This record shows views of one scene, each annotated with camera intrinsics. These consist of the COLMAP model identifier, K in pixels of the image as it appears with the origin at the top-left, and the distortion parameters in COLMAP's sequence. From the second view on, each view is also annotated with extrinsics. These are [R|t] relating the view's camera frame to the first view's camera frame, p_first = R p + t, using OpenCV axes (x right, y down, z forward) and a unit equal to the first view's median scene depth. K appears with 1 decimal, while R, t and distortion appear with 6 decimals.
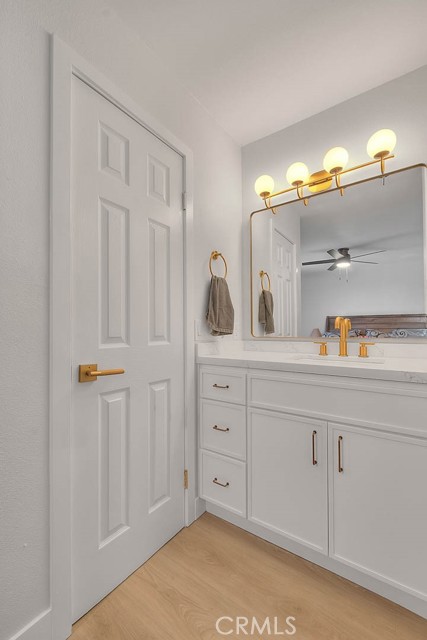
lens RADIAL K [[272.0, 0, 212.2], [0, 272.0, 331.4], [0, 0, 1]] dist [0.000447, -0.000224]
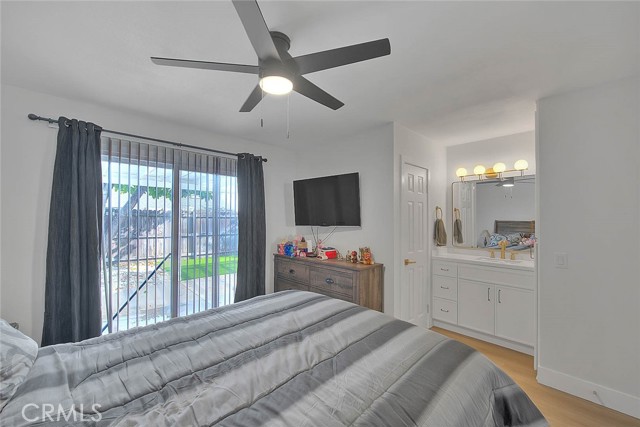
lens RADIAL K [[263.4, 0, 321.4], [0, 263.4, 218.9], [0, 0, 1]] dist [-0.000738, -0.000136]
pose [[0.982737, 0.011293, -0.184661, -0.512160], [-0.012745, 0.999896, -0.006676, -0.177230], [0.184566, 0.008914, 0.982780, -1.227272]]
